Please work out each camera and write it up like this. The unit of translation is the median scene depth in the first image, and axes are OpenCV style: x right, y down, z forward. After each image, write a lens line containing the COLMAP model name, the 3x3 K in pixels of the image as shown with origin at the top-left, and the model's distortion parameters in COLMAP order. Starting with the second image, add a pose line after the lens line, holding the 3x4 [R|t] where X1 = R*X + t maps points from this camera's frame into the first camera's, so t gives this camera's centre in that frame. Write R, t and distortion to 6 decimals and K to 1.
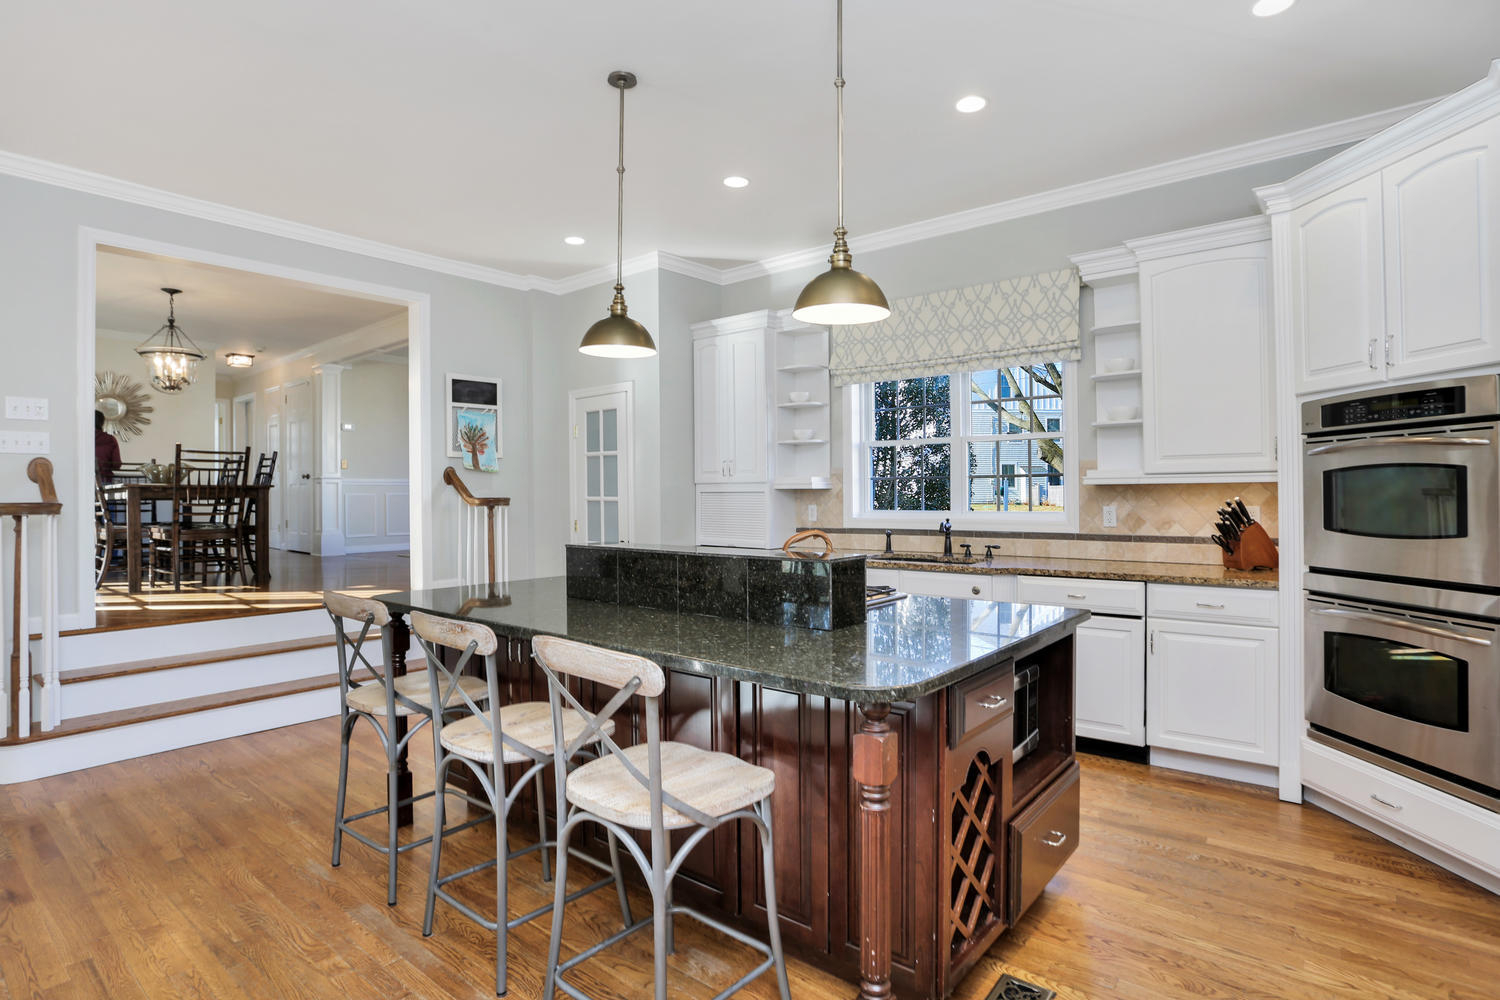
lens RADIAL K [[758.9, 0, 754.8], [0, 758.9, 496.7], [0, 0, 1]] dist [-0.076297, 0.035370]
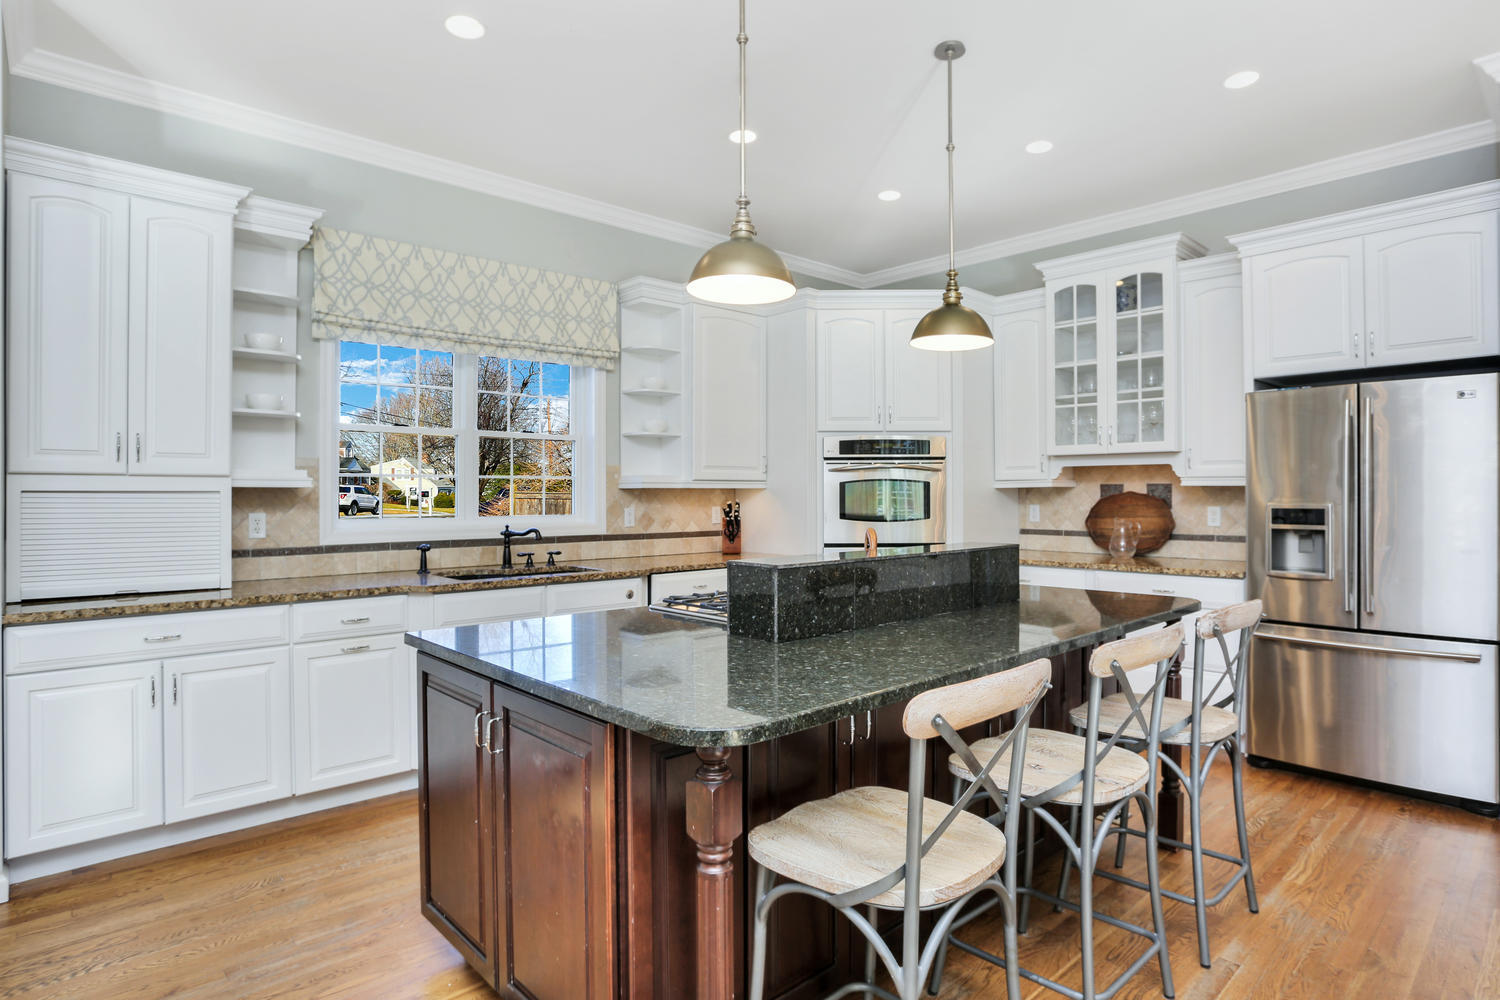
lens RADIAL K [[809.8, 0, 753.1], [0, 809.8, 487.9], [0, 0, 1]] dist [-0.035990, 0.001049]
pose [[0.148531, 0.016999, 0.988762, -0.677836], [0.005838, 0.999820, -0.018066, 0.005737], [-0.988890, 0.008456, 0.148405, 0.643556]]
